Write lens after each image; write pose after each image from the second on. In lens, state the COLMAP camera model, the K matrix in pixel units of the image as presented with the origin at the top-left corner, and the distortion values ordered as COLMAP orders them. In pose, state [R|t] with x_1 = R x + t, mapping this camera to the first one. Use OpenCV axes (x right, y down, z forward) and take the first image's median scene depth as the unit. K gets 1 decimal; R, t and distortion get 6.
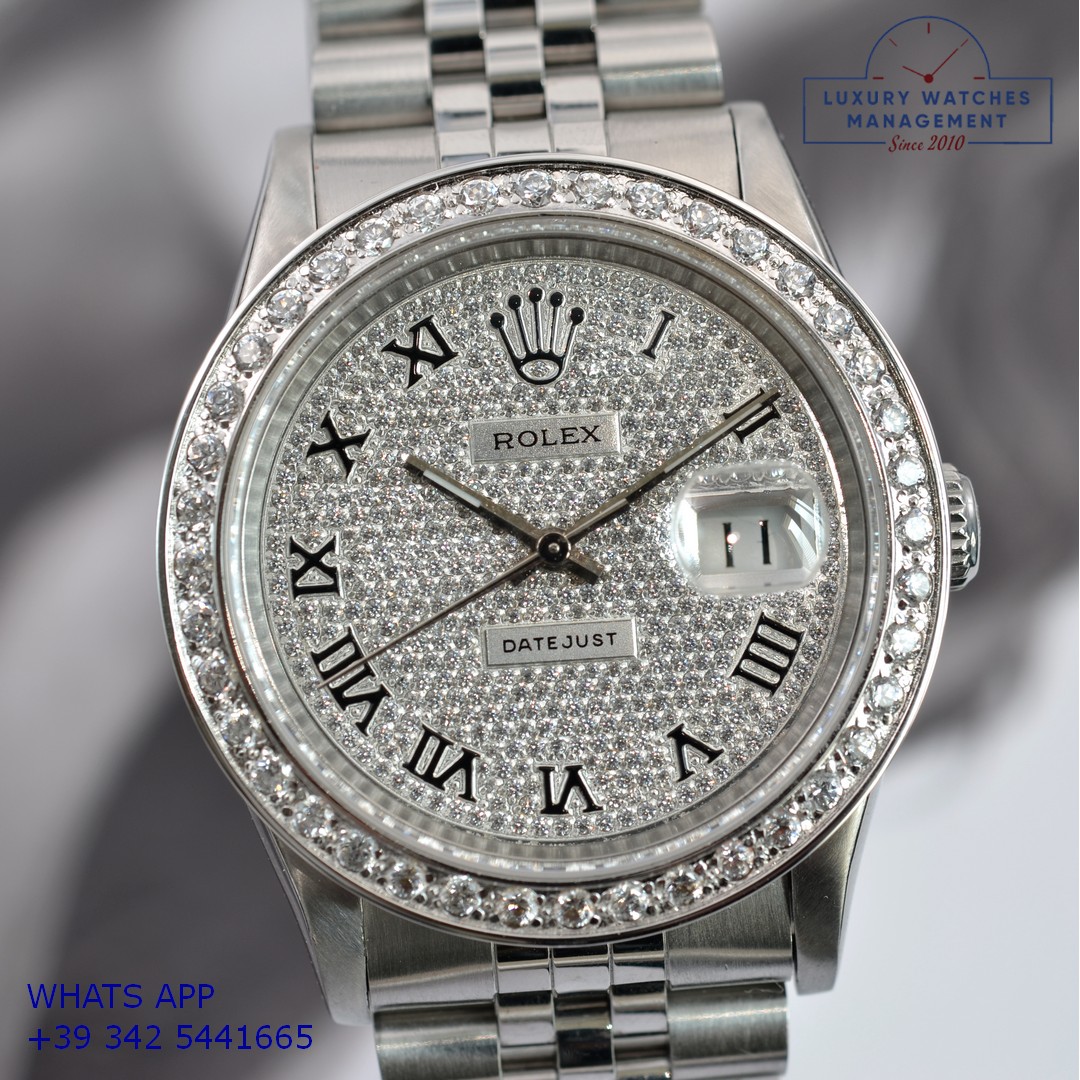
lens RADIAL K [[4362.2, 0, 540.3], [0, 4362.2, 540.9], [0, 0, 1]] dist [-0.283424, 0.000000]
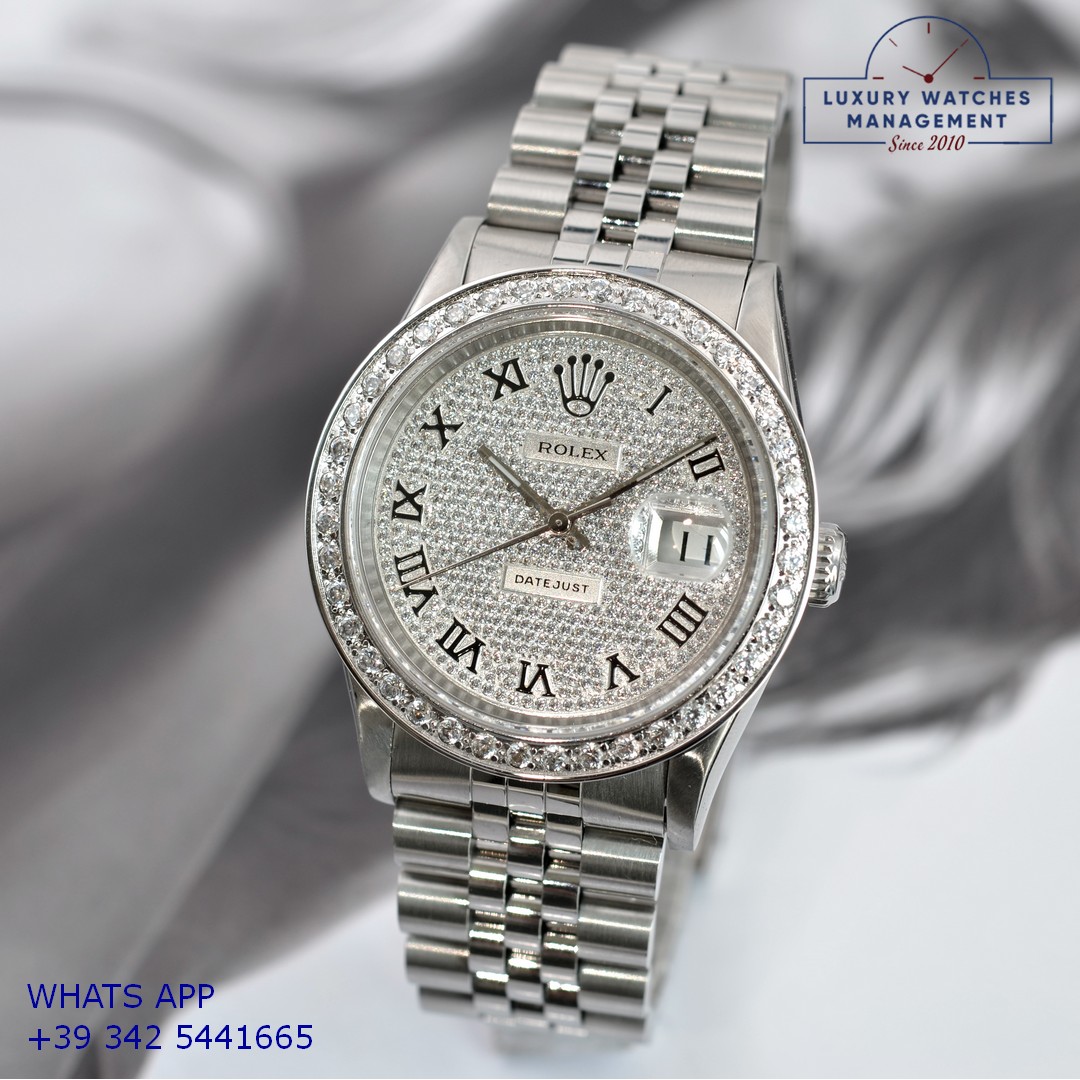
lens RADIAL K [[4362.2, 0, 539.7], [0, 4362.2, 540.1], [0, 0, 1]] dist [-0.283424, 0.000000]
pose [[0.960725, 0.211240, -0.179958, 0.272425], [-0.209321, 0.977393, 0.029810, -0.036479], [0.182187, 0.009030, 0.983222, -0.505608]]
